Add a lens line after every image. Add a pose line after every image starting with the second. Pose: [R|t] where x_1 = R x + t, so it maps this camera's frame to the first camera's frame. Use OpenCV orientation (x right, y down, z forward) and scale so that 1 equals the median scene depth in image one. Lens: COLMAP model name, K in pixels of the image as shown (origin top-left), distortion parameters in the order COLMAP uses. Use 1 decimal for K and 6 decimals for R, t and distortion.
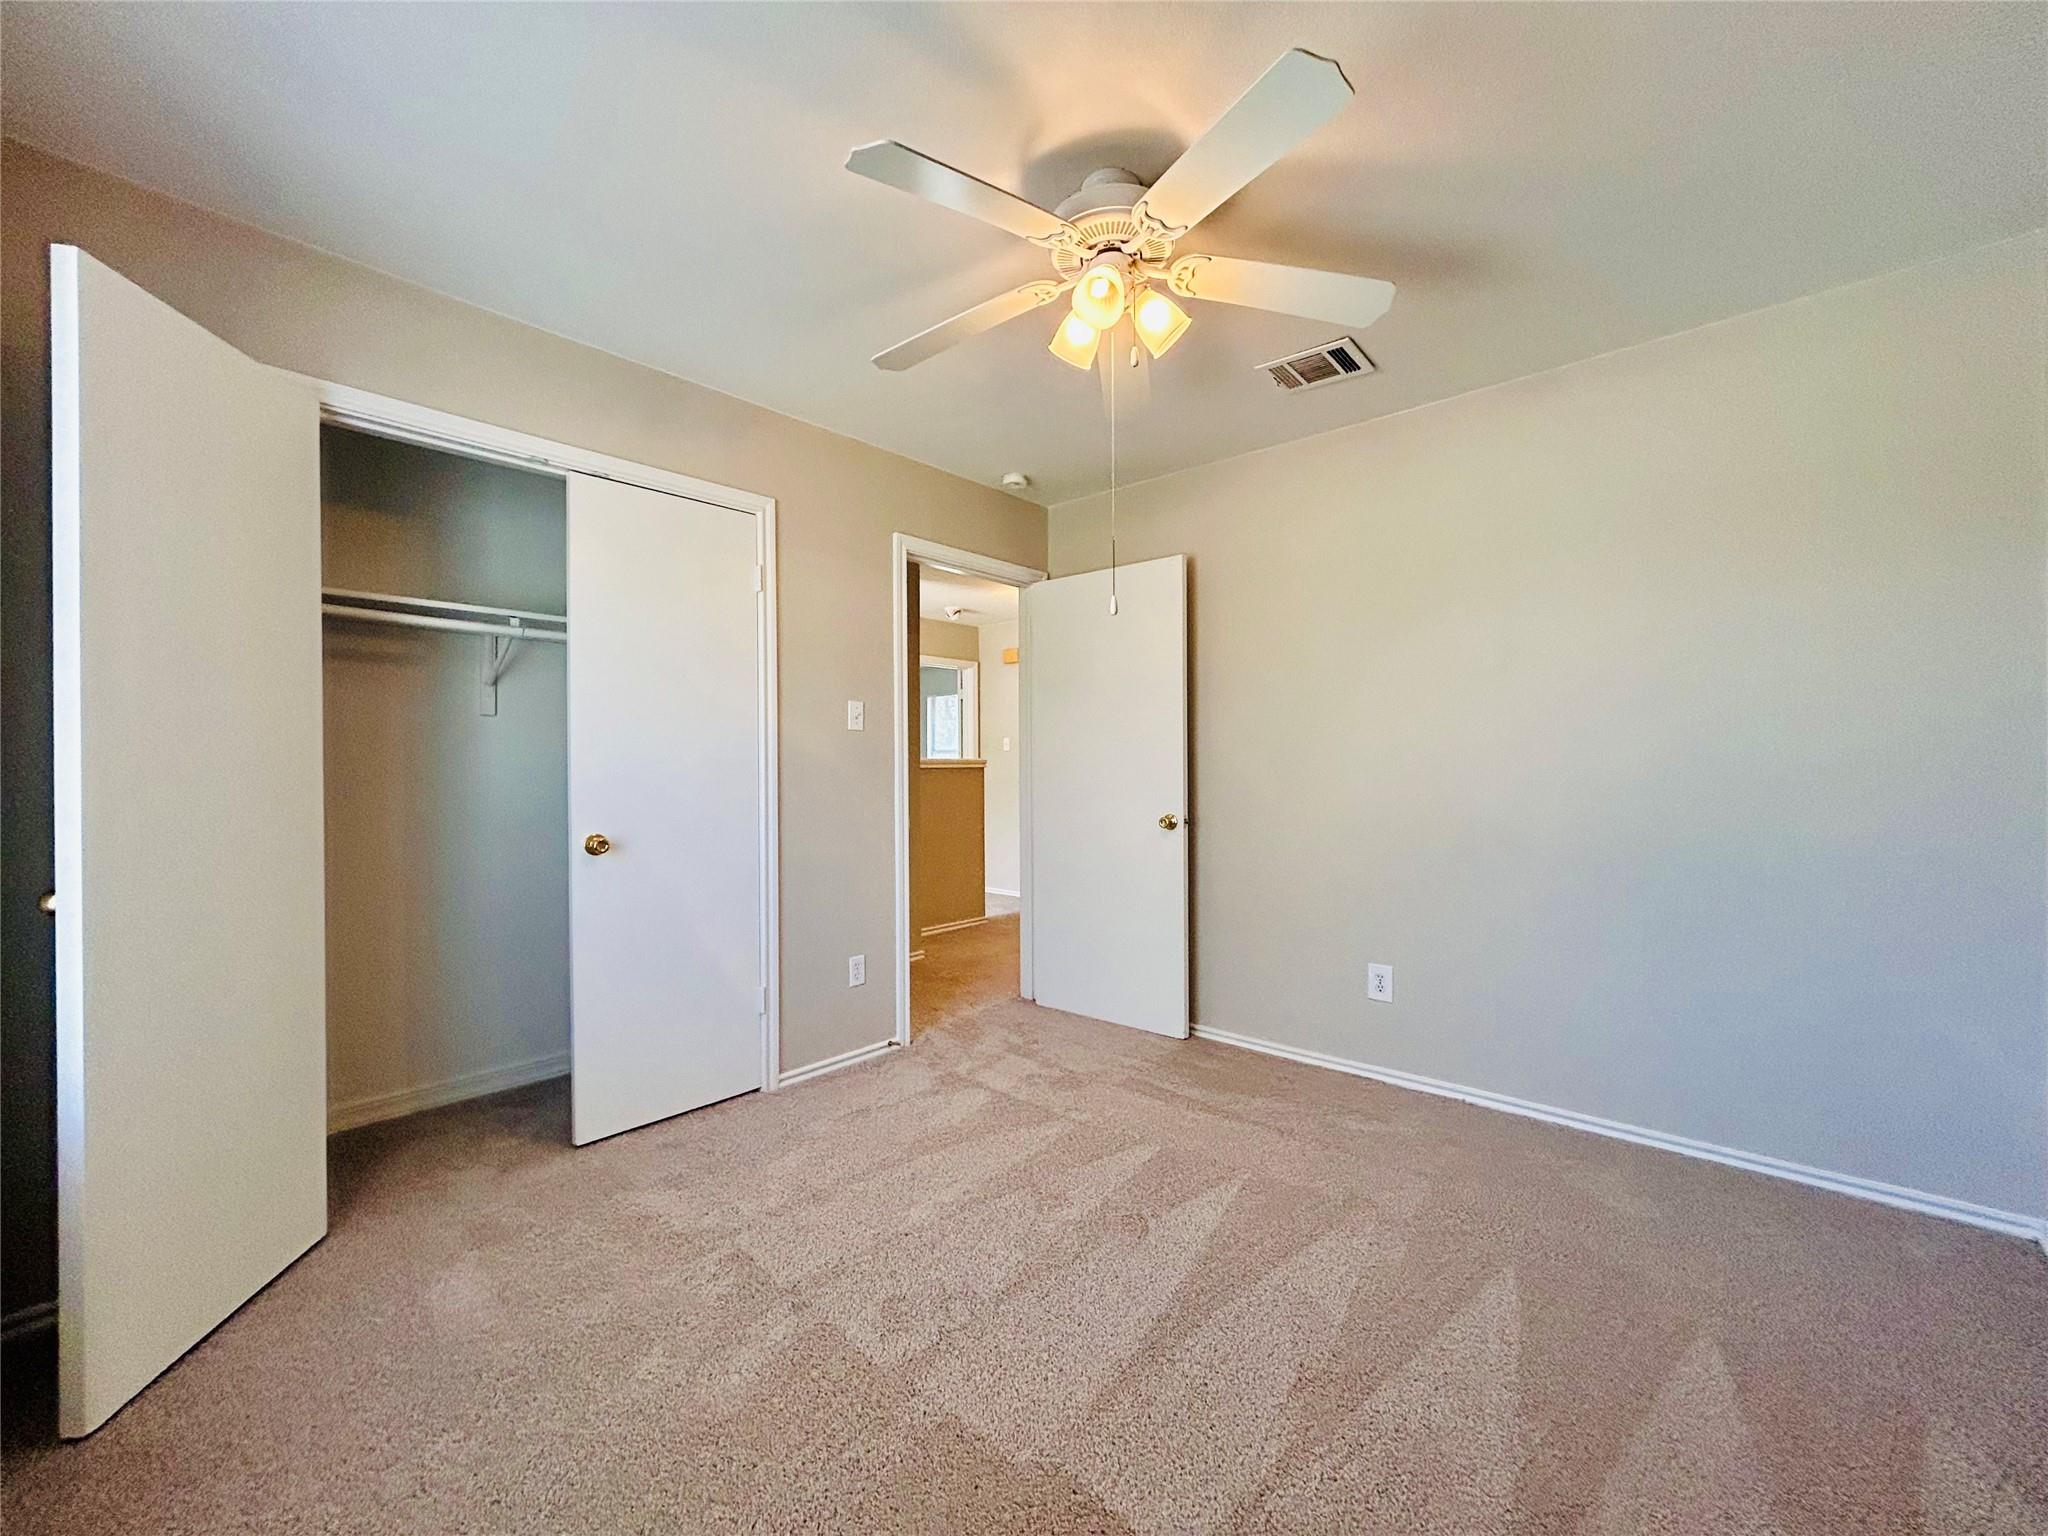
lens RADIAL K [[822.5, 0, 1026.3], [0, 822.5, 768.0], [0, 0, 1]] dist [-0.001813, 0.000209]
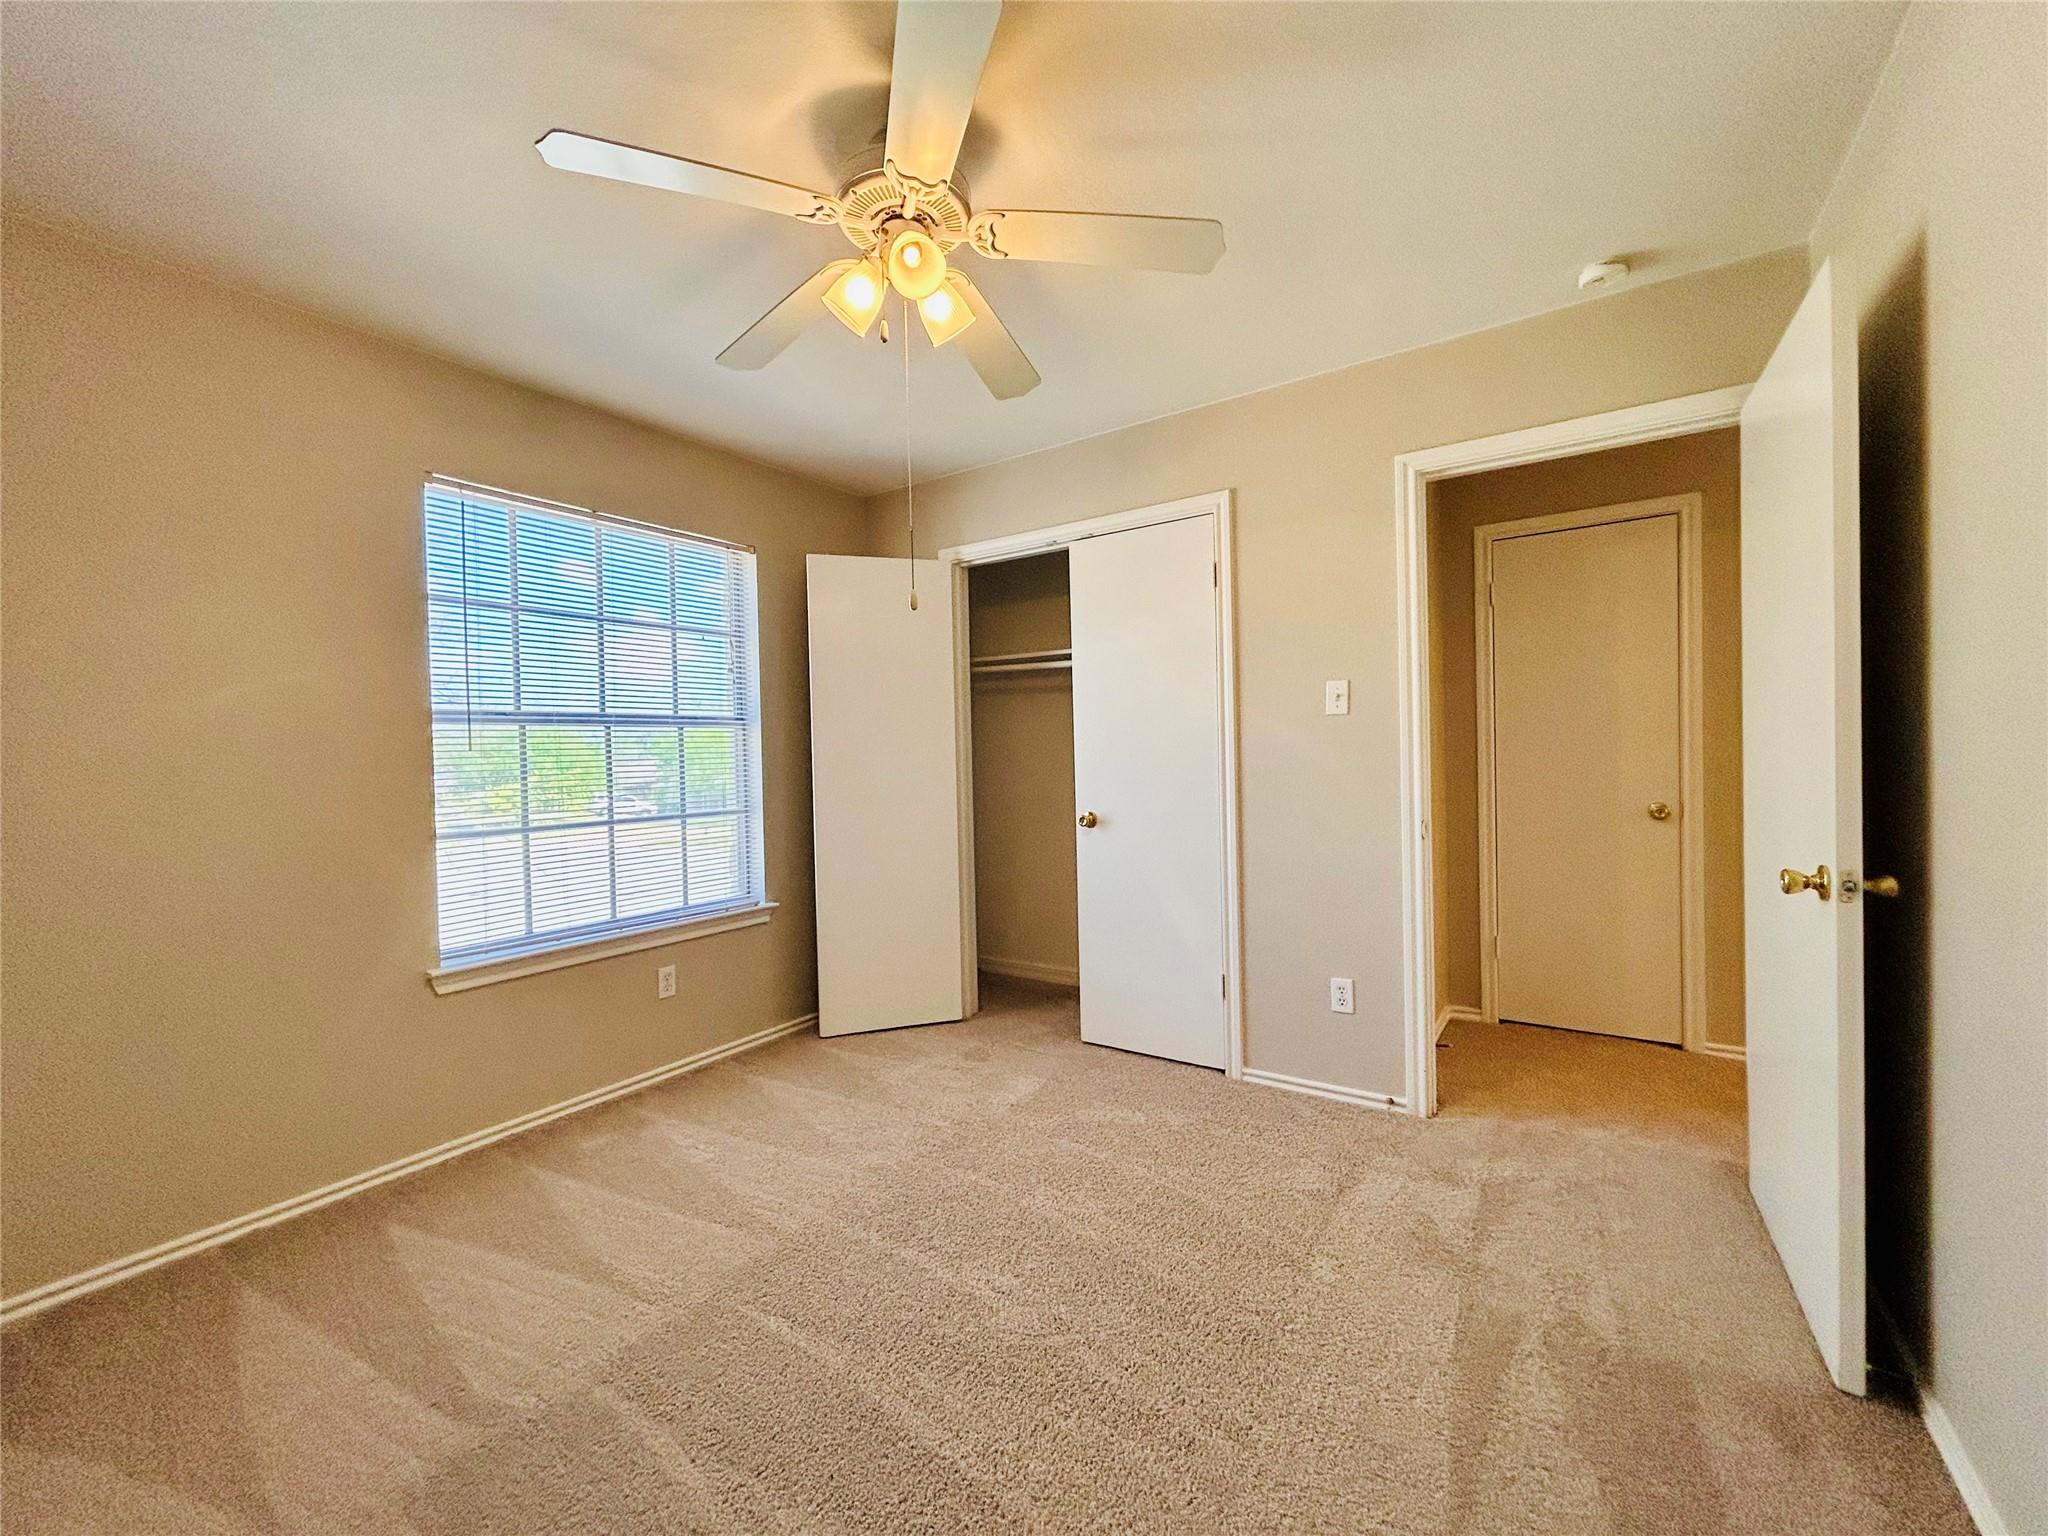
lens RADIAL K [[822.5, 0, 1026.3], [0, 822.5, 768.0], [0, 0, 1]] dist [-0.001813, 0.000209]
pose [[0.144715, 0.020120, -0.989269, 0.659107], [0.020987, 0.999506, 0.023398, -0.018532], [0.989251, -0.024148, 0.144221, 0.624661]]
